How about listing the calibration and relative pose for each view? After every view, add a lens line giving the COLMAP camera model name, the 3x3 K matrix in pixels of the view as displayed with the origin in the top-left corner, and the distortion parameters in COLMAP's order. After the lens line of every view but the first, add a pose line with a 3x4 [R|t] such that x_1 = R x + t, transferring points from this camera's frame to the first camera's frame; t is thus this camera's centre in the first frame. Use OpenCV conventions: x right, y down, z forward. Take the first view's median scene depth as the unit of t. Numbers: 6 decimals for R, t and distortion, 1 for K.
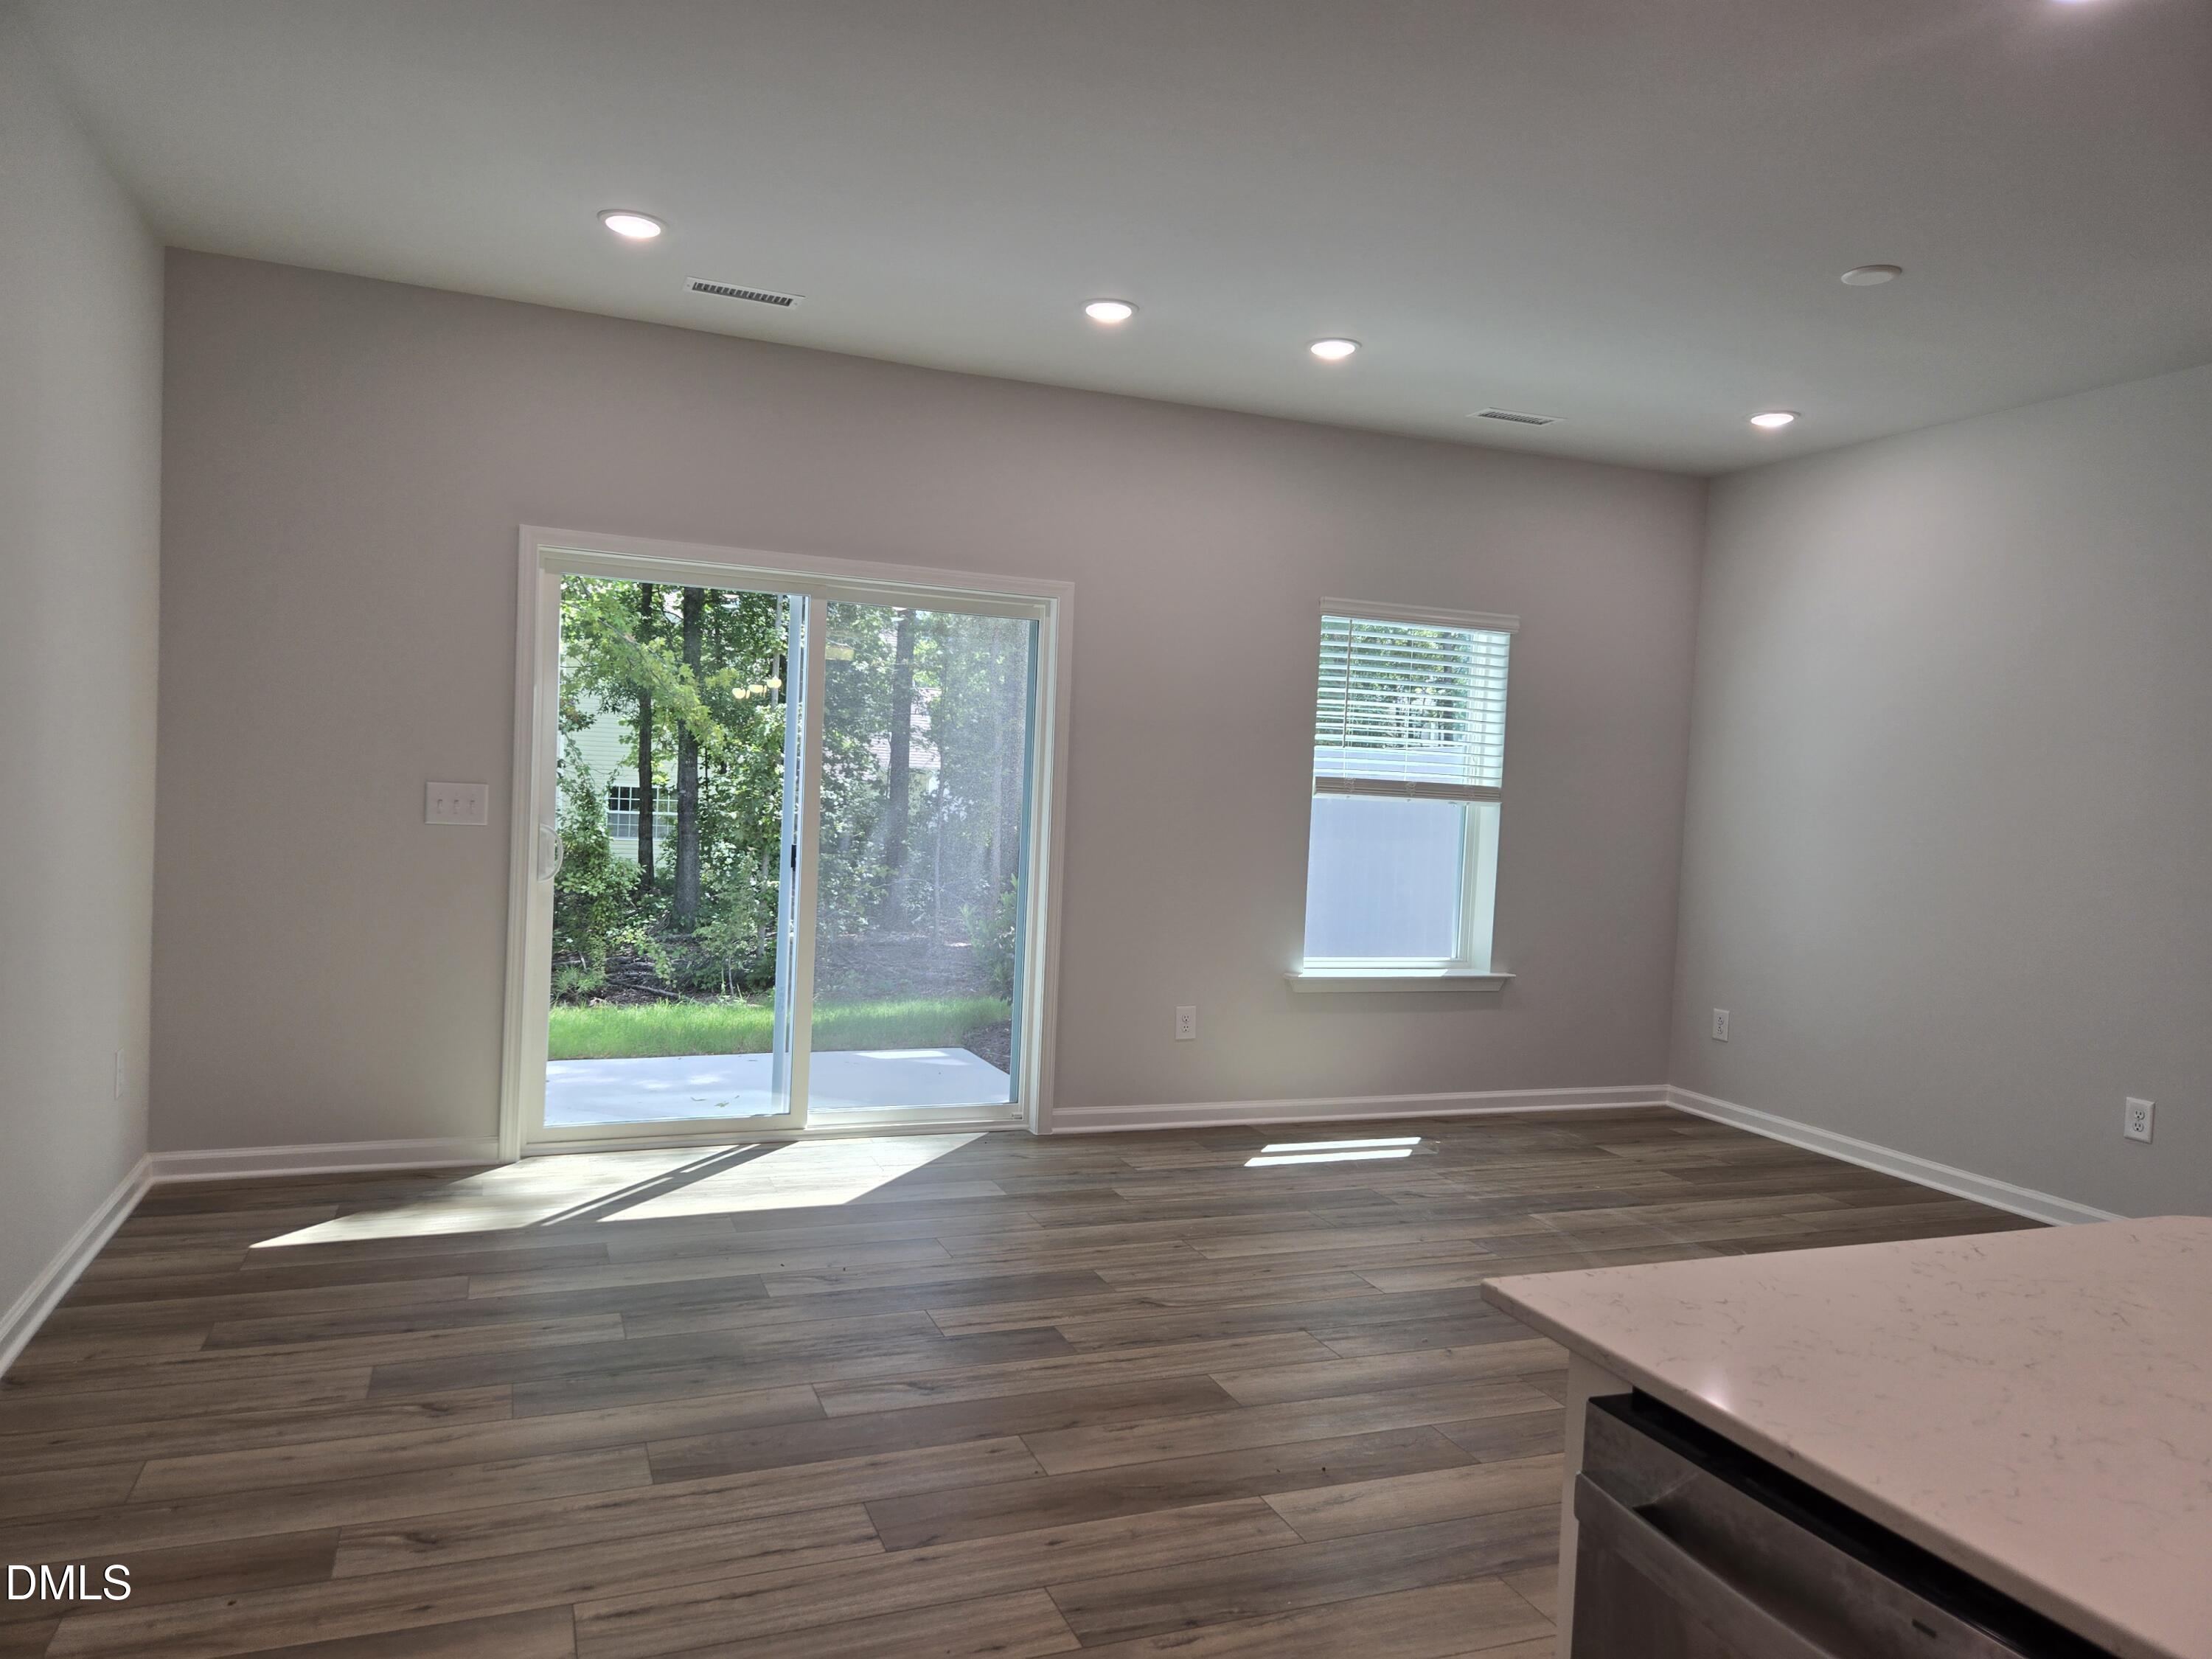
lens RADIAL K [[1477.9, 0, 1104.1], [0, 1477.9, 832.3], [0, 0, 1]] dist [0.074667, -0.057209]
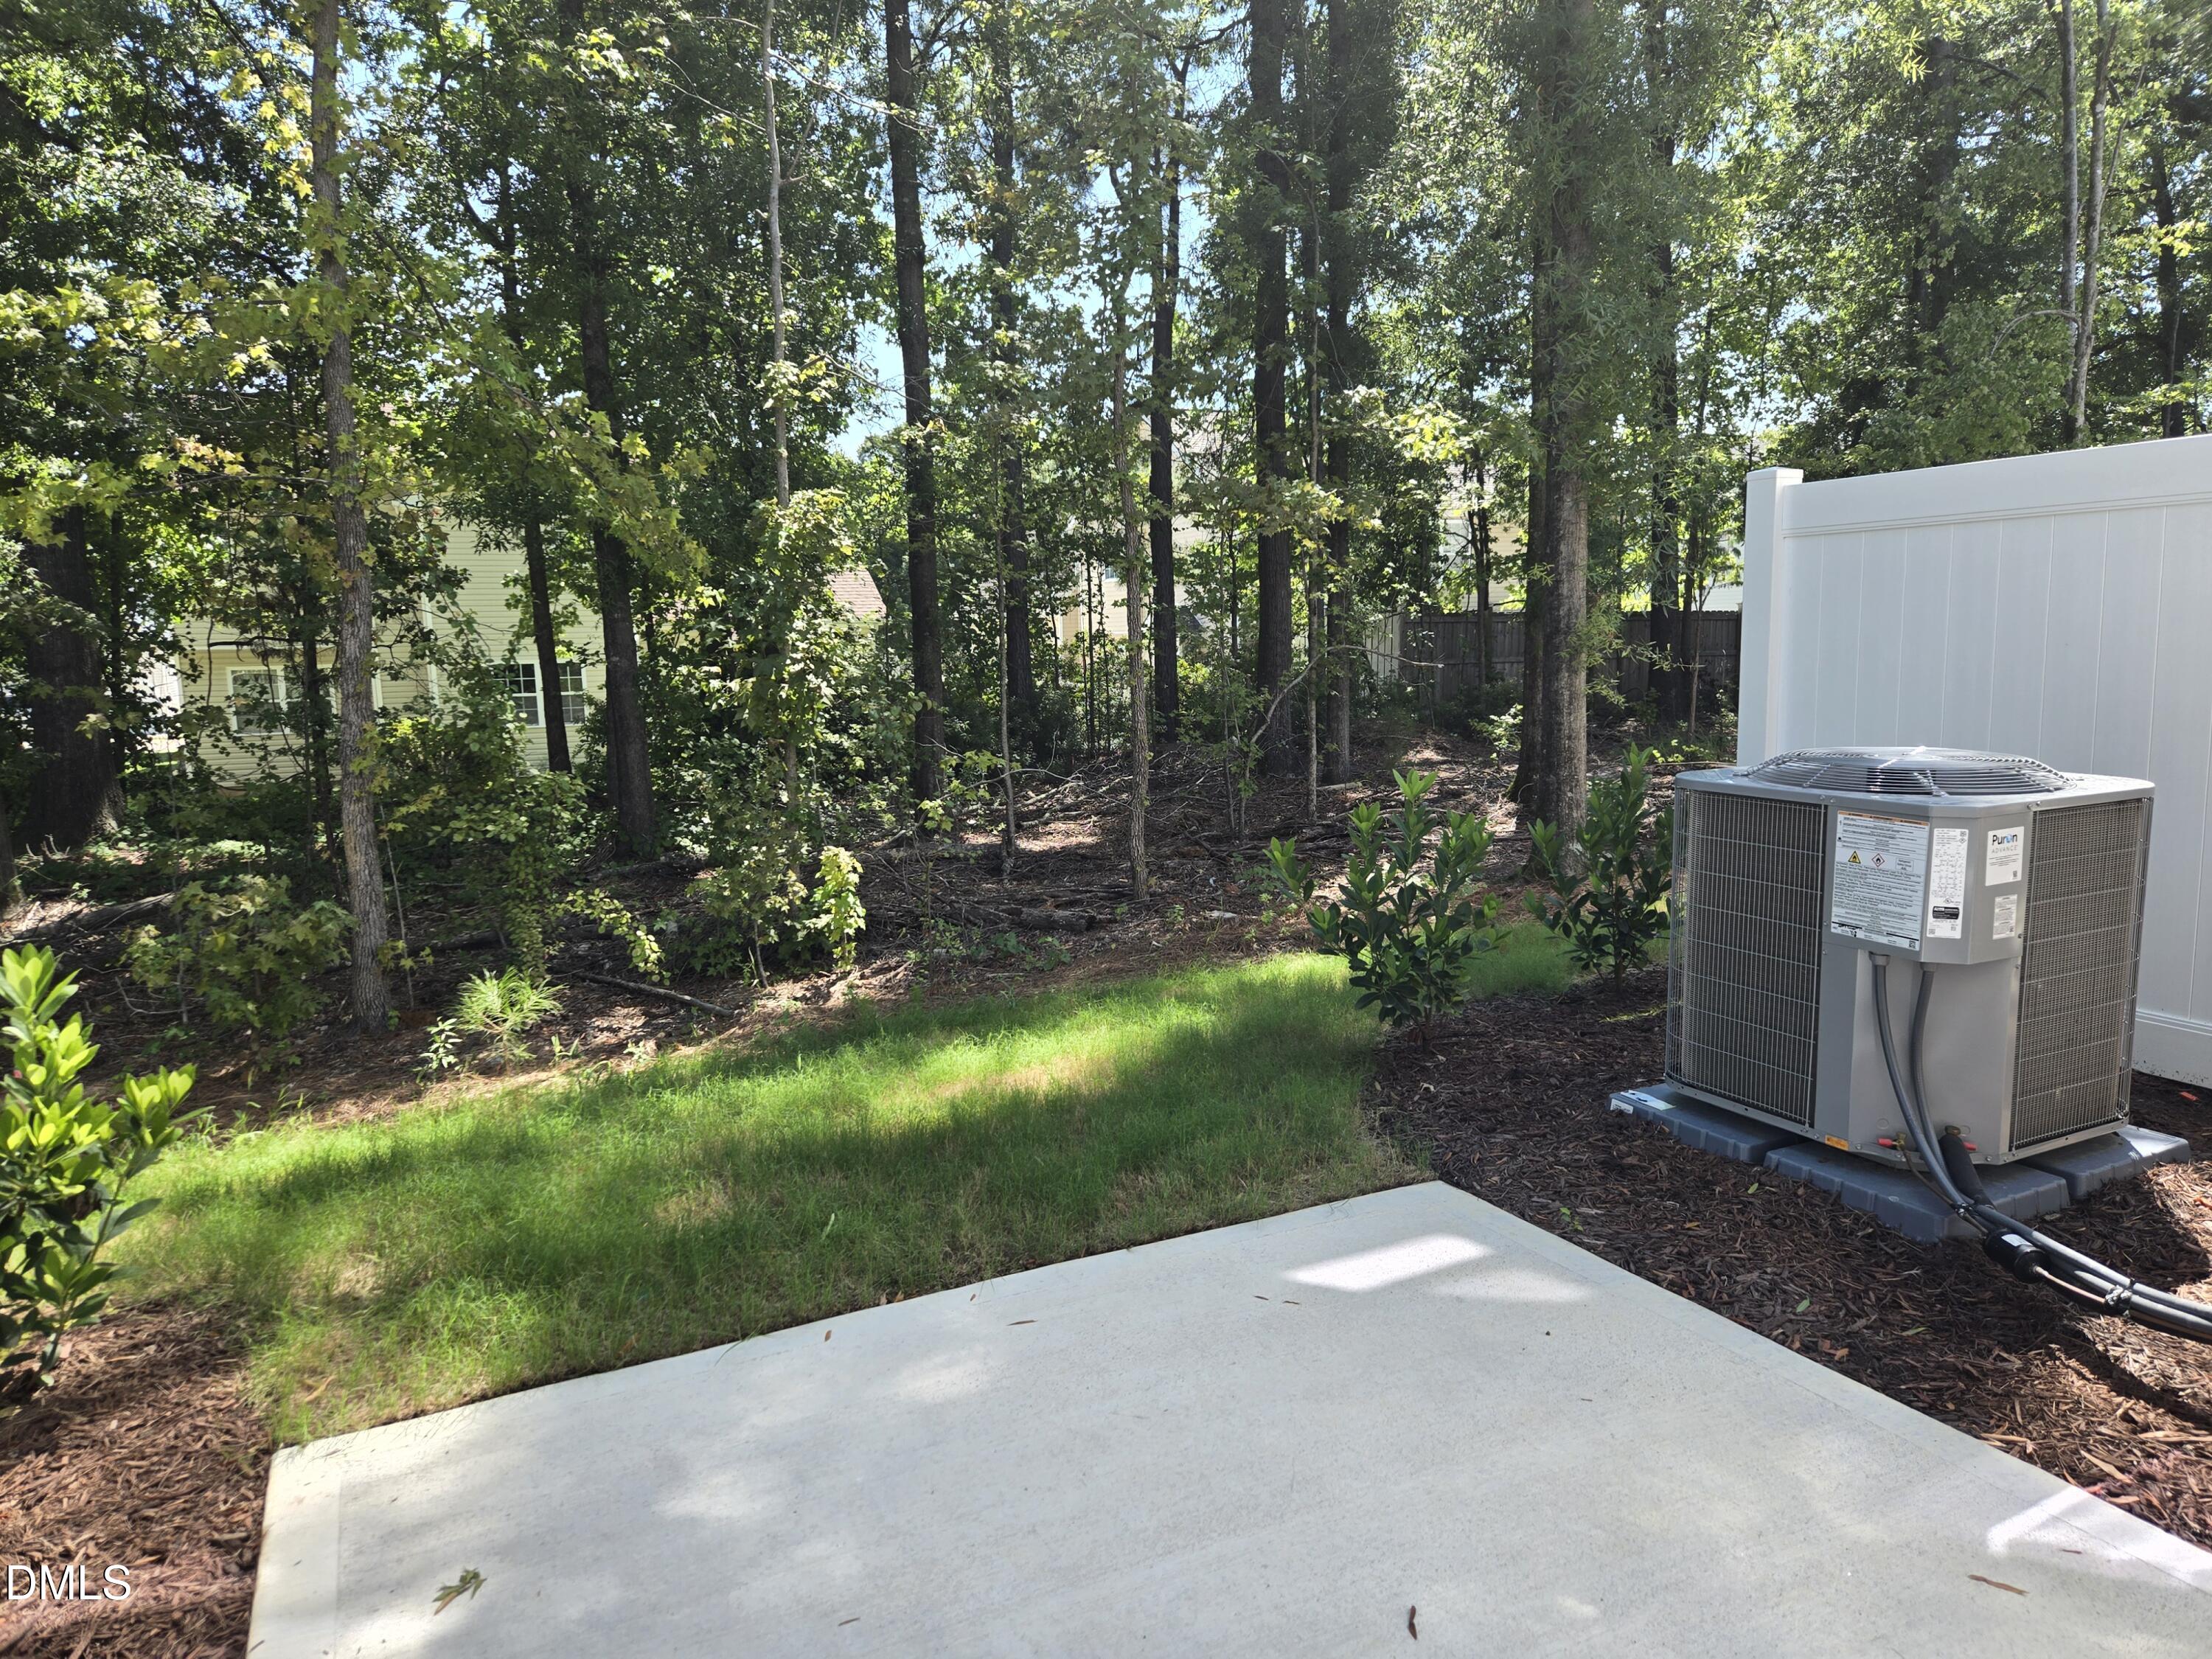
lens RADIAL K [[1477.9, 0, 1104.0], [0, 1477.9, 834.1], [0, 0, 1]] dist [0.074667, -0.057209]
pose [[0.995145, -0.081968, 0.054472, -0.128216], [0.075700, 0.991203, 0.108567, -0.004912], [-0.062892, -0.103916, 0.992596, 0.364503]]
